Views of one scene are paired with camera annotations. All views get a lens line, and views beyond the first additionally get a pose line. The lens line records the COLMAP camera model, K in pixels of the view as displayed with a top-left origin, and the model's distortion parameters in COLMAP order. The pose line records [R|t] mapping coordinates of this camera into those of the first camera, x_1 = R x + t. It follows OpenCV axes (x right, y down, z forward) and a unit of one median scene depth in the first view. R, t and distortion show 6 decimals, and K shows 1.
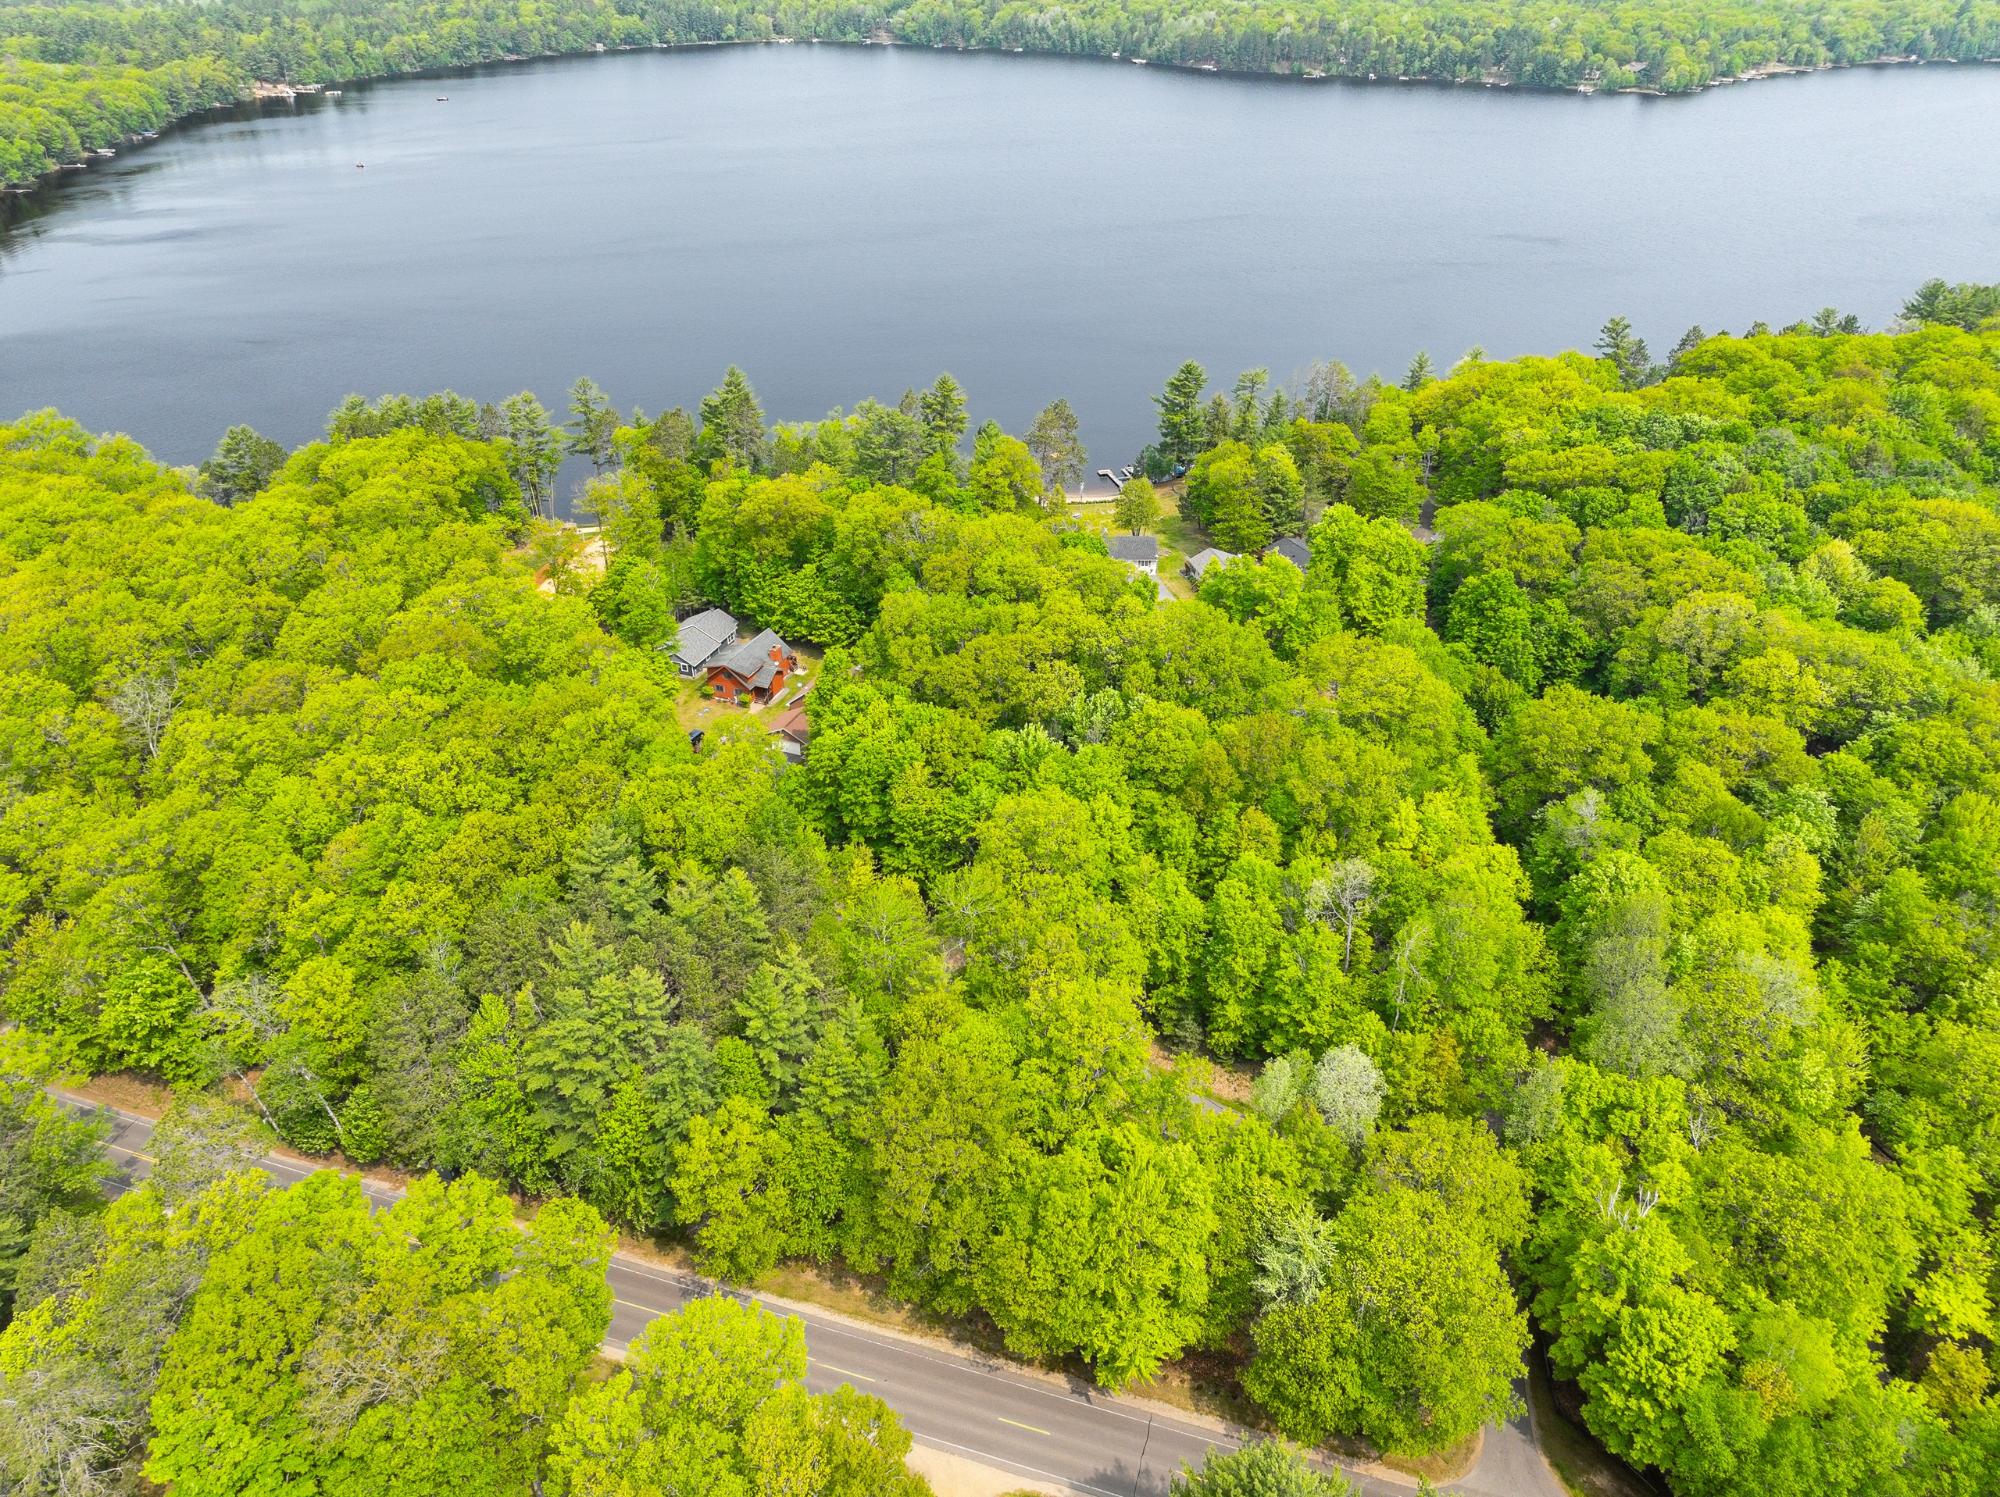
lens RADIAL K [[1365.6, 0, 1000.0], [0, 1365.6, 748.5], [0, 0, 1]] dist [-0.000405, 0.021690]
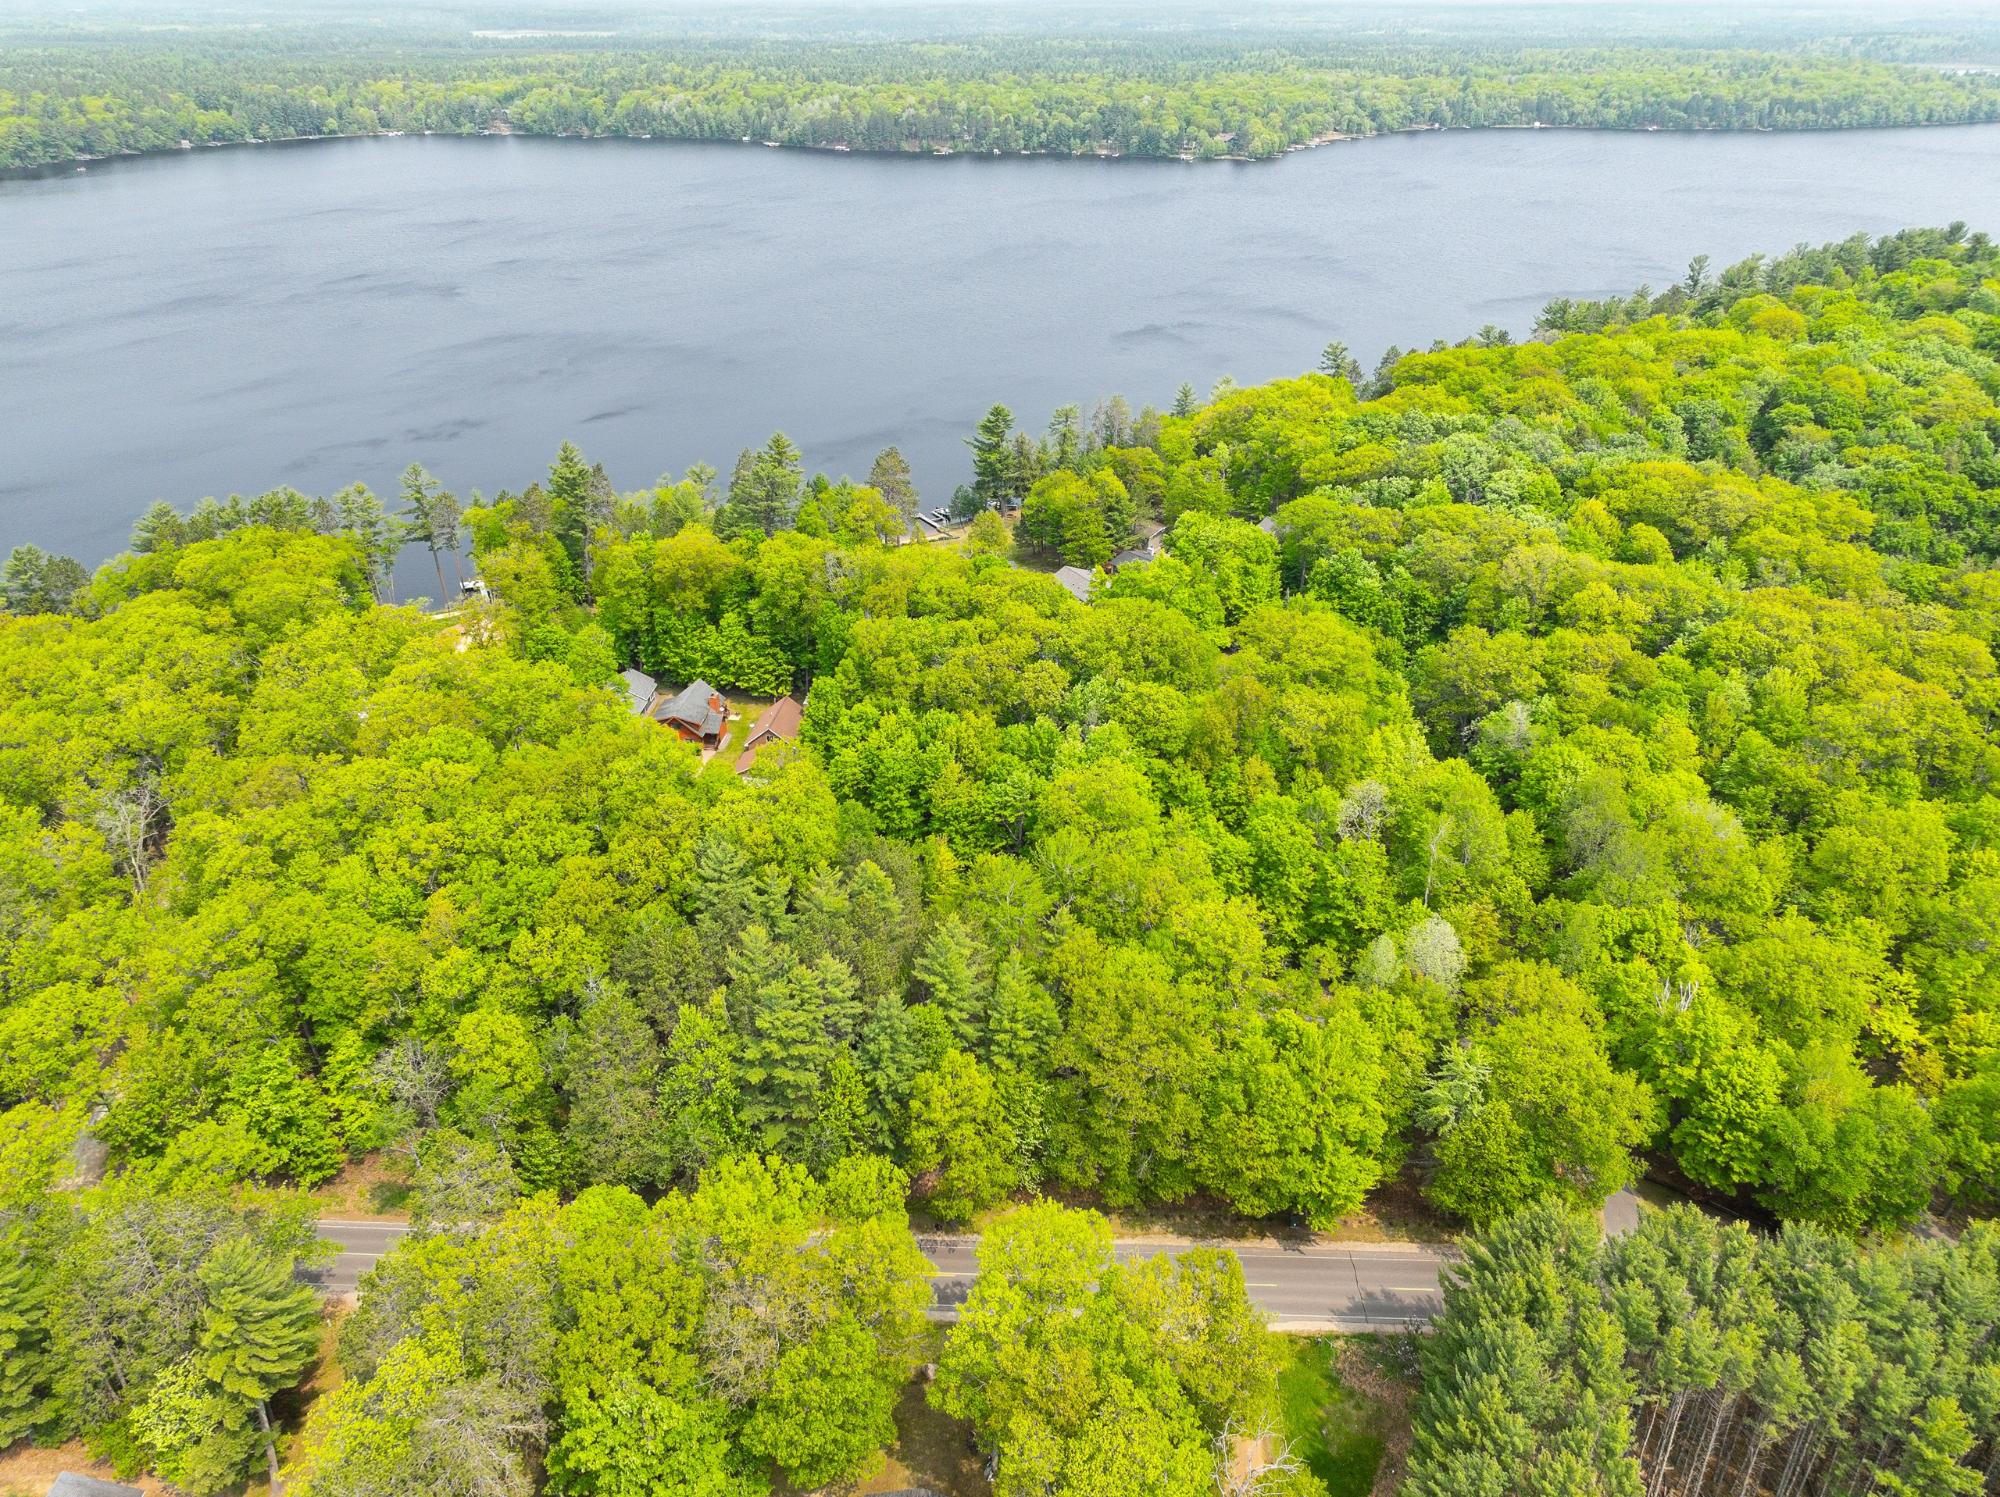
lens RADIAL K [[1365.6, 0, 1000.0], [0, 1365.6, 748.5], [0, 0, 1]] dist [-0.000405, 0.021690]
pose [[0.963874, -0.132107, 0.231287, -0.182265], [0.143441, 0.989114, -0.032820, 0.027850], [-0.224434, 0.064810, 0.972332, -0.042682]]
